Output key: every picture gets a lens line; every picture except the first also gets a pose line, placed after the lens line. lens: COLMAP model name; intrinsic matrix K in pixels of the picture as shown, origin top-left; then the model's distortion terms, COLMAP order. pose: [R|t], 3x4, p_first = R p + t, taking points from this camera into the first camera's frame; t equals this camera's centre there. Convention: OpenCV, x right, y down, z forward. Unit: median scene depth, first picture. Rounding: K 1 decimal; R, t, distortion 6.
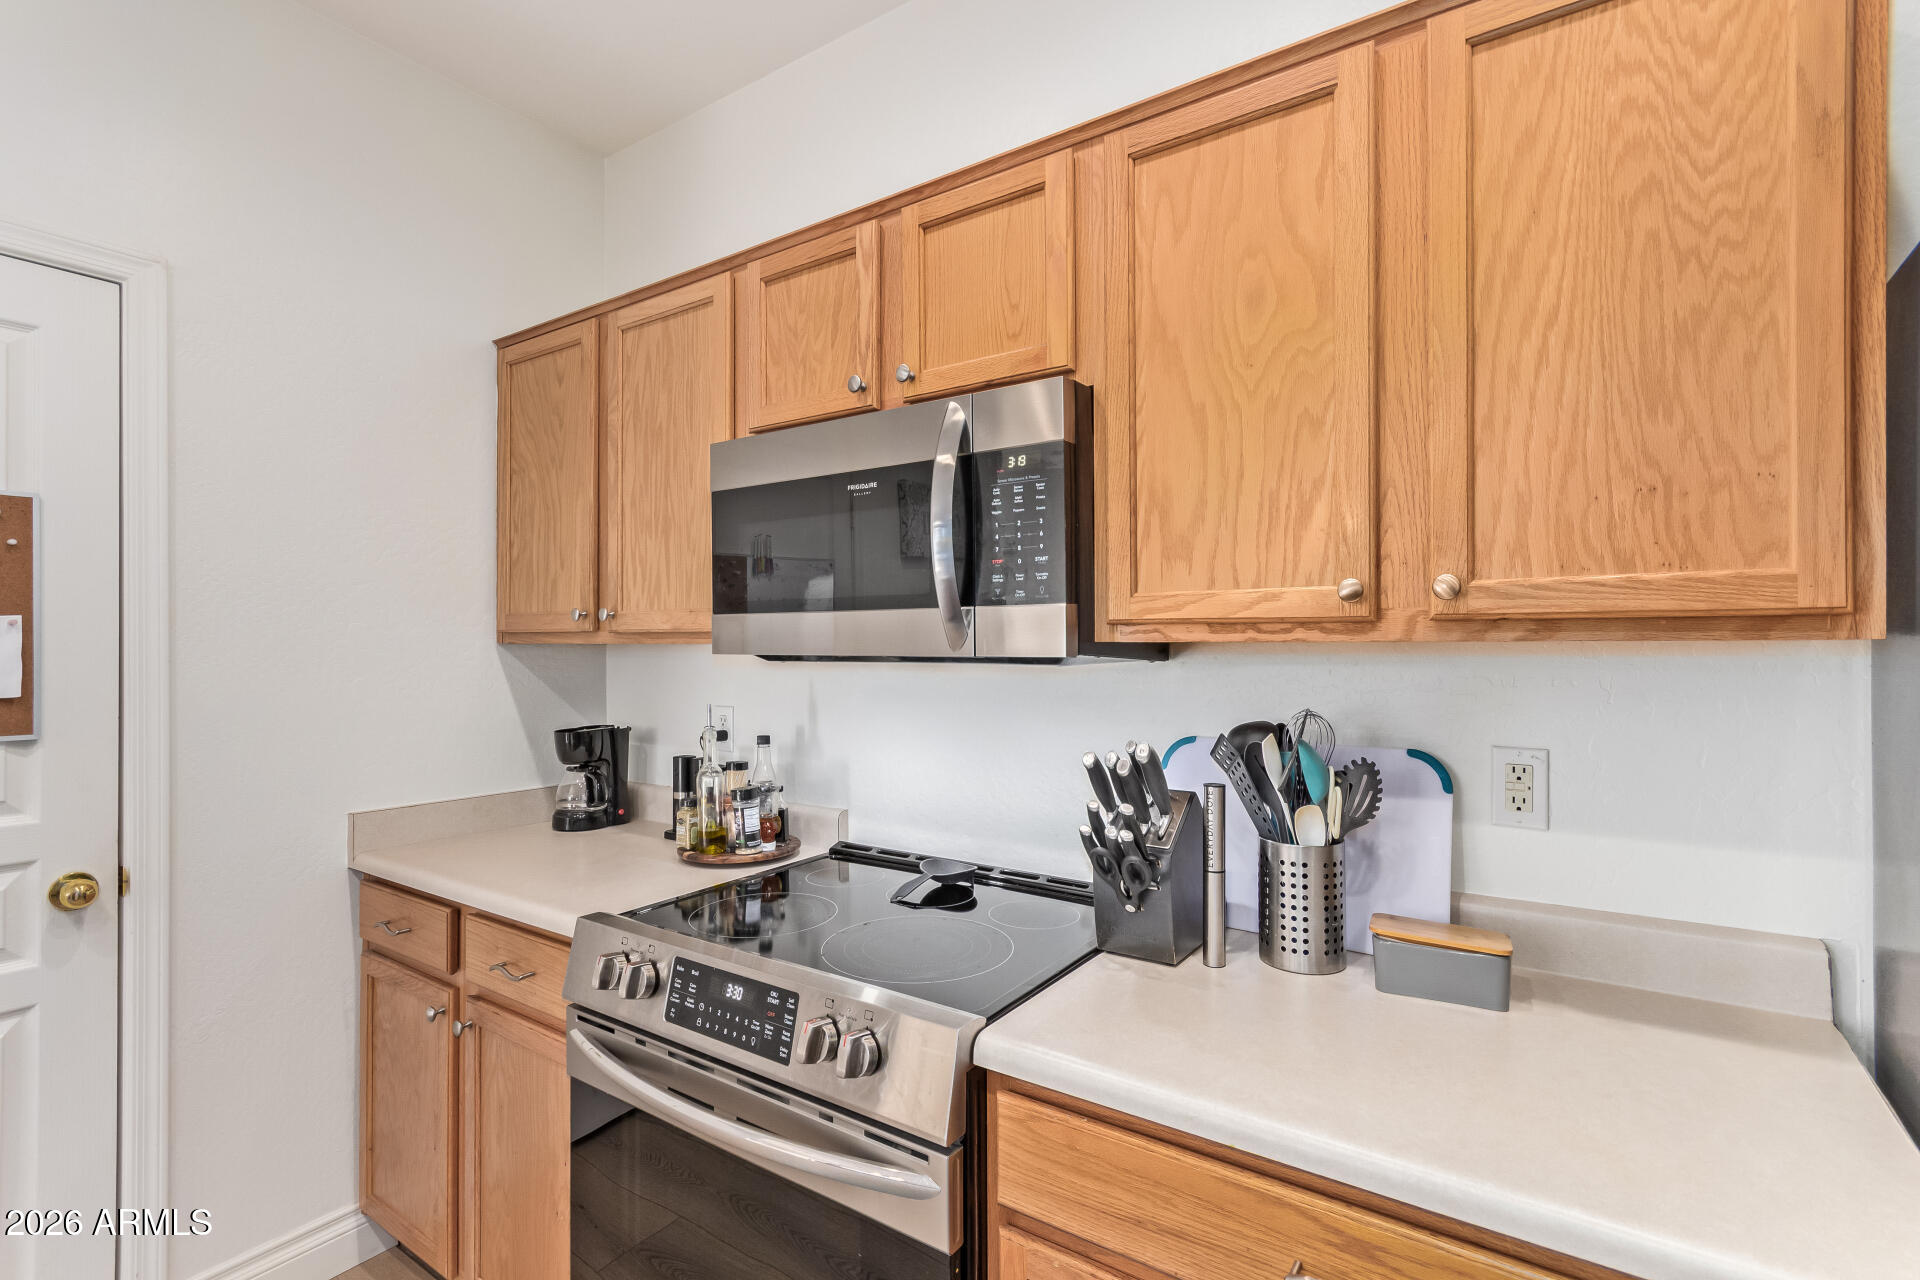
lens RADIAL K [[893.2, 0, 945.1], [0, 893.2, 640.7], [0, 0, 1]] dist [0.002434, 0.000496]
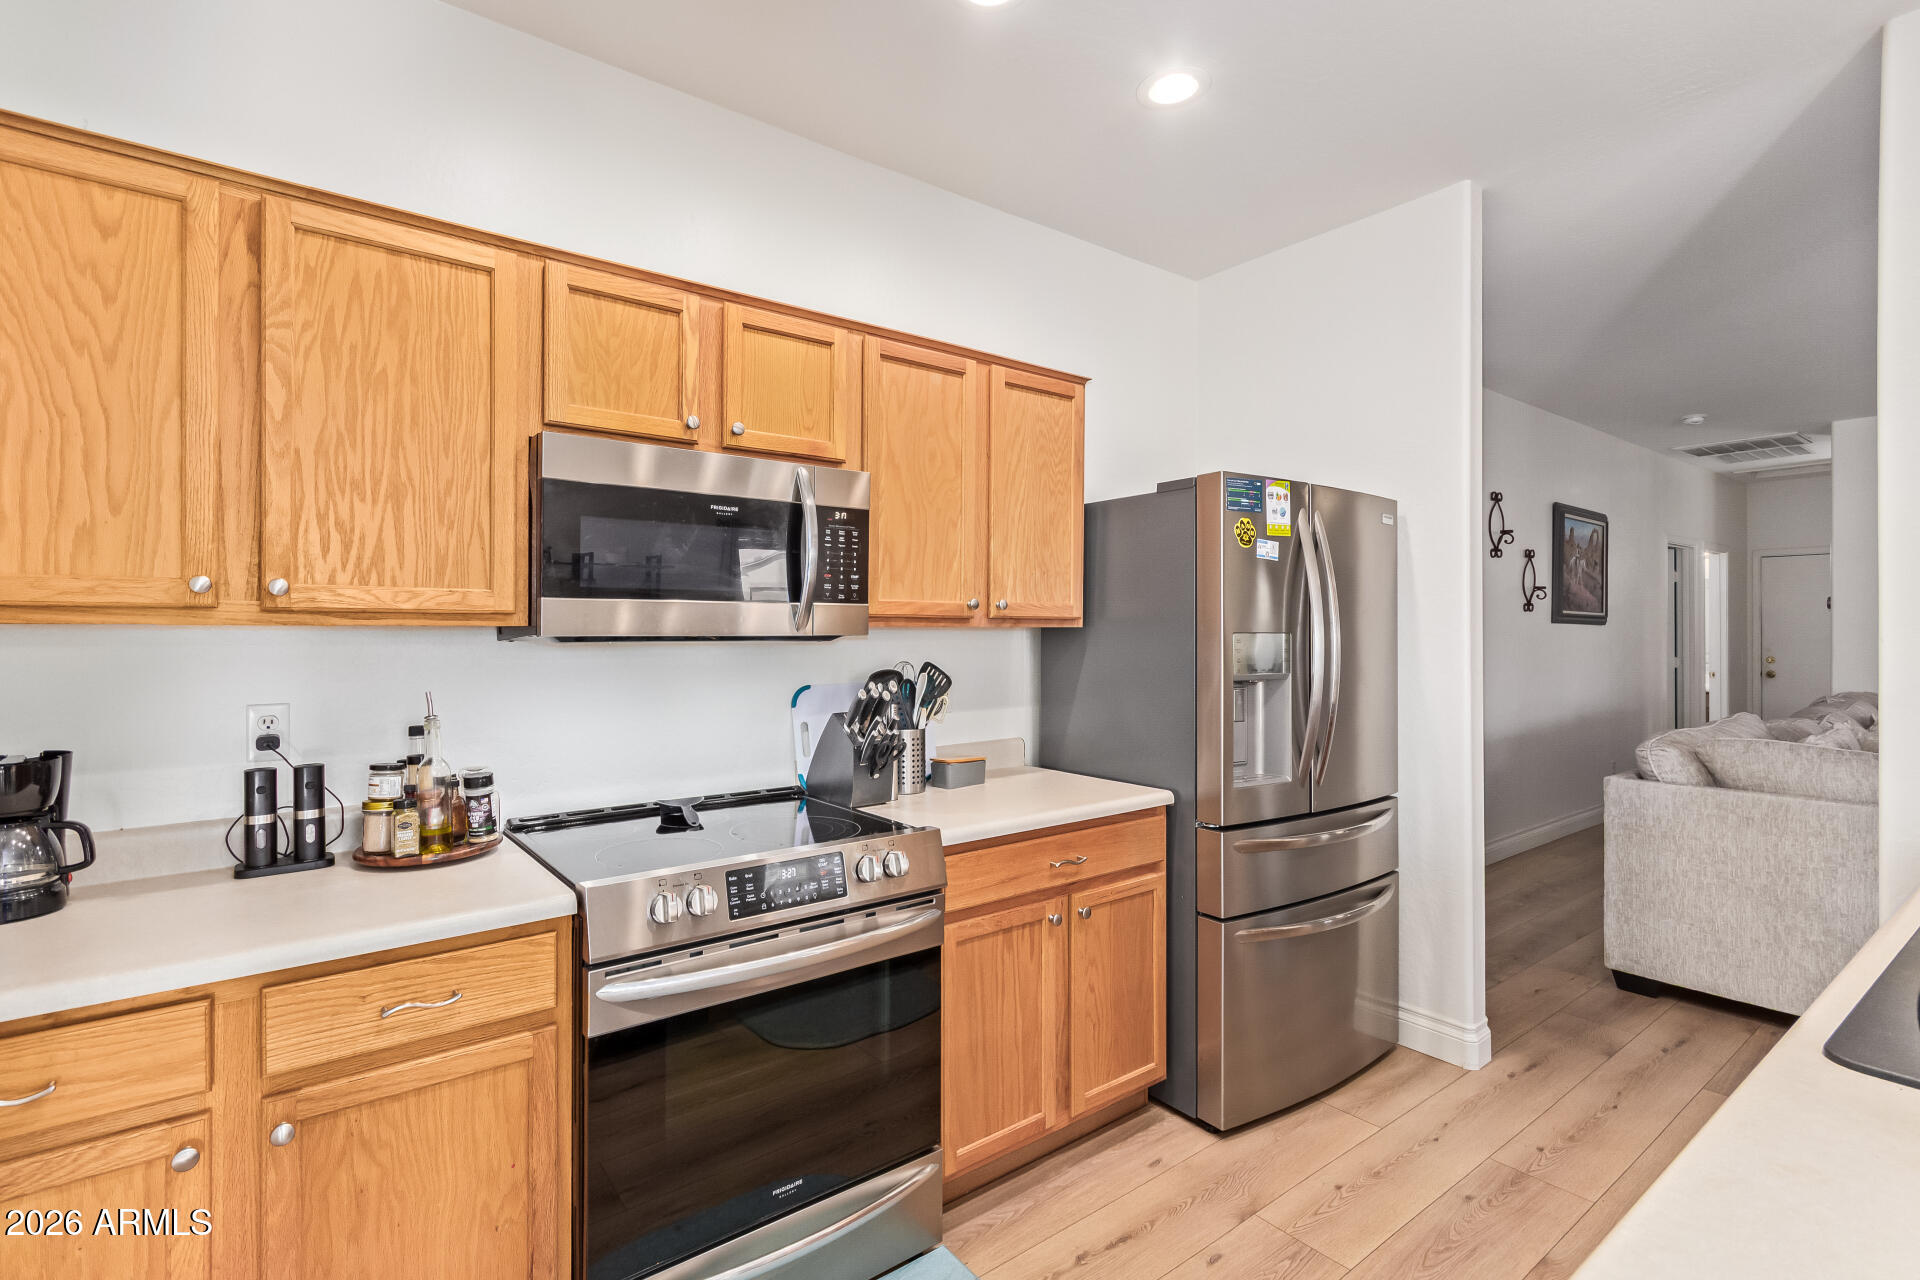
lens RADIAL K [[891.0, 0, 963.9], [0, 891.0, 630.4], [0, 0, 1]] dist [-0.001211, 0.000416]
pose [[0.298199, -0.000036, 0.954504, -1.181623], [-0.005857, 0.999981, 0.001868, 0.003905], [-0.954486, -0.006147, 0.298194, 0.250844]]
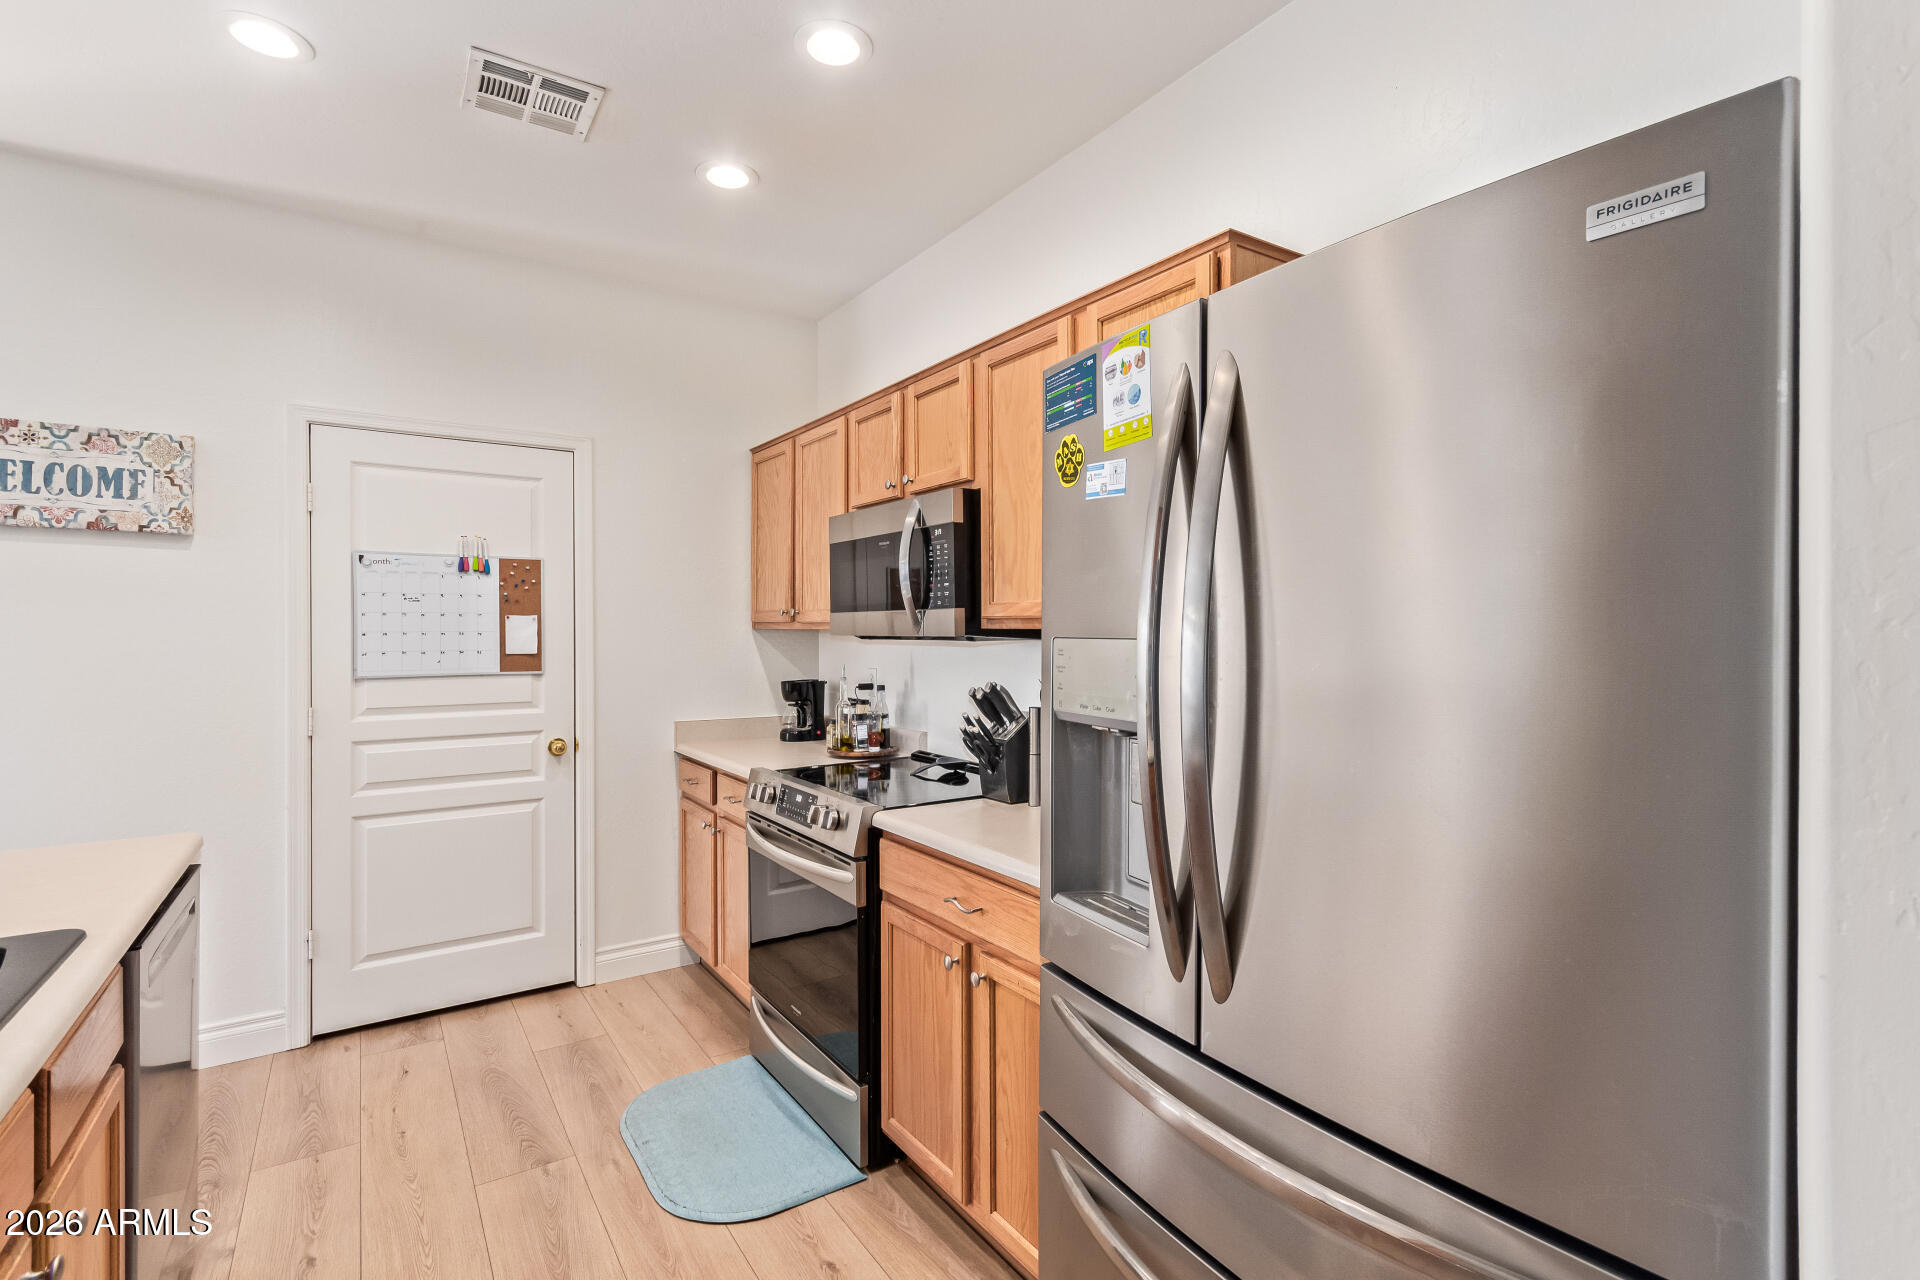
lens RADIAL K [[893.2, 0, 945.1], [0, 893.2, 640.7], [0, 0, 1]] dist [0.002434, 0.000496]
pose [[0.928870, 0.005791, -0.370361, 0.663750], [0.000475, 0.999858, 0.016827, -0.004049], [0.370405, -0.015806, 0.928736, -0.621098]]
